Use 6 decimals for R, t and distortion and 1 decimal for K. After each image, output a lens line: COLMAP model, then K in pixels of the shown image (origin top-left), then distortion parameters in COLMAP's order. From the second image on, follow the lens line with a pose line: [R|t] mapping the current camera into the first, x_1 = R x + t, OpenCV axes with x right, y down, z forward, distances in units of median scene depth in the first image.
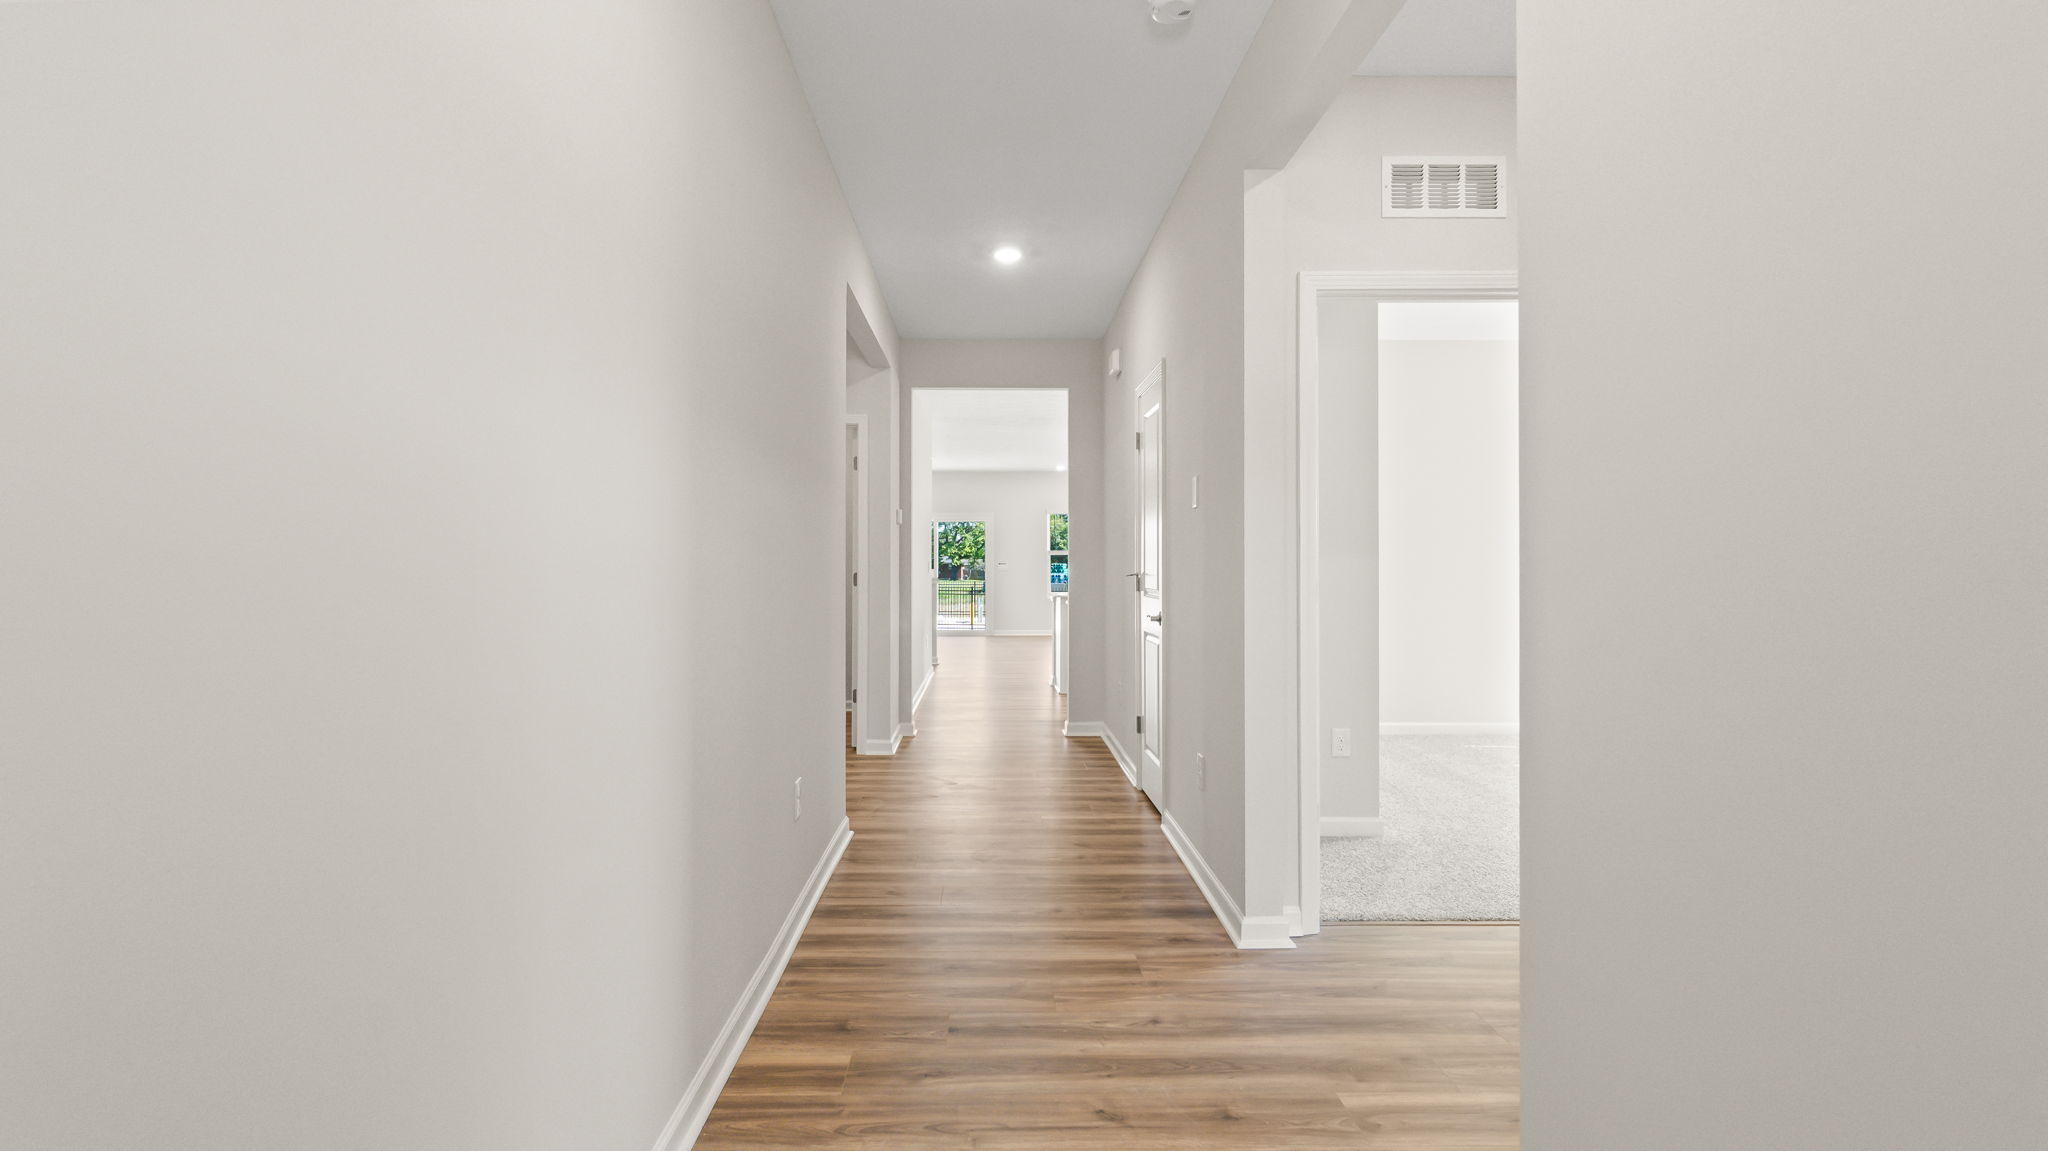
lens RADIAL K [[914.5, 0, 1024.6], [0, 914.5, 572.4], [0, 0, 1]] dist [0.013305, -0.005055]
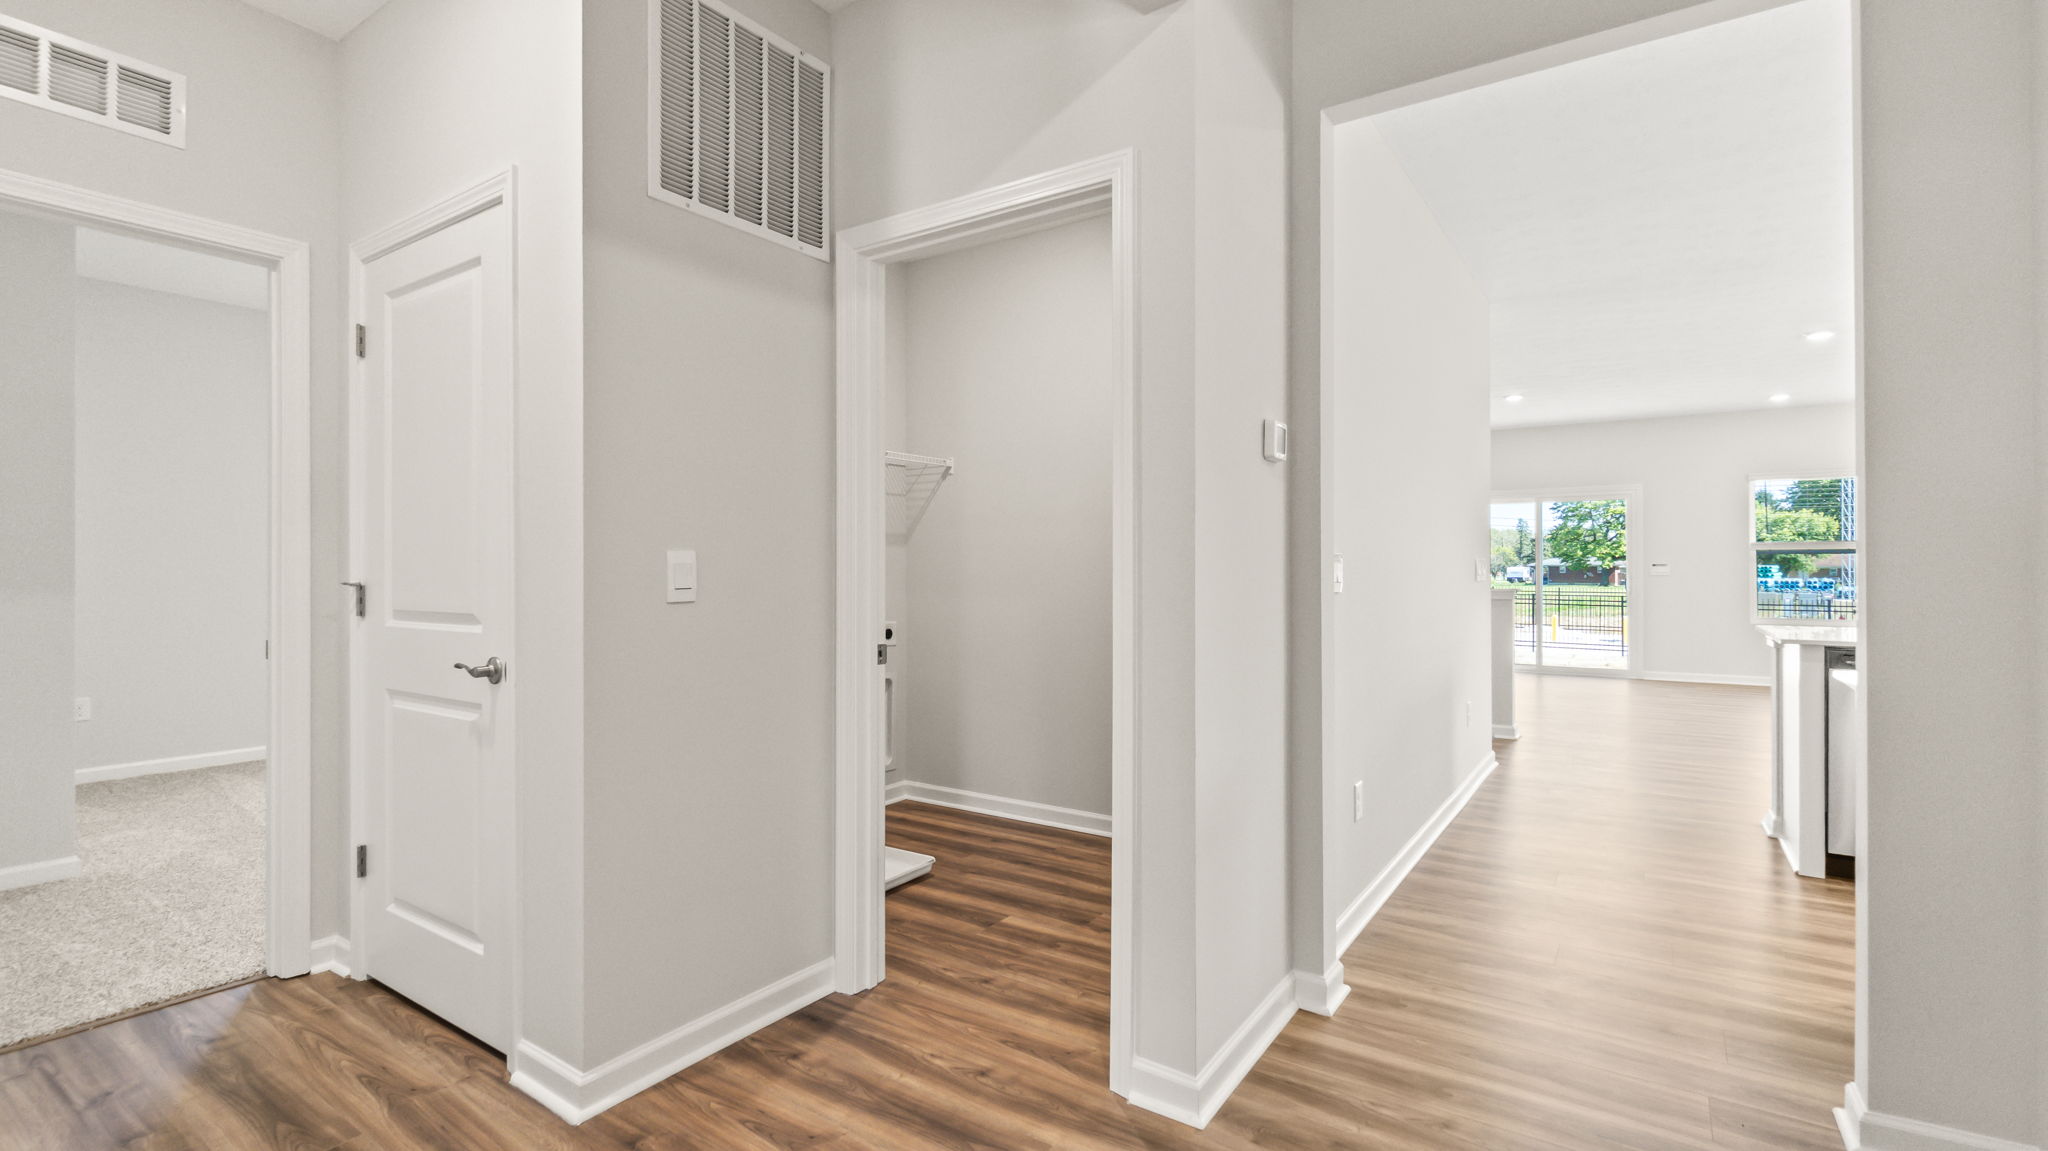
lens RADIAL K [[914.5, 0, 1024.6], [0, 914.5, 572.4], [0, 0, 1]] dist [0.013305, -0.005055]
pose [[0.800489, -0.009663, -0.599269, 0.004395], [0.005860, 0.999948, -0.008296, -0.001962], [0.599319, 0.003129, 0.800505, 0.237697]]
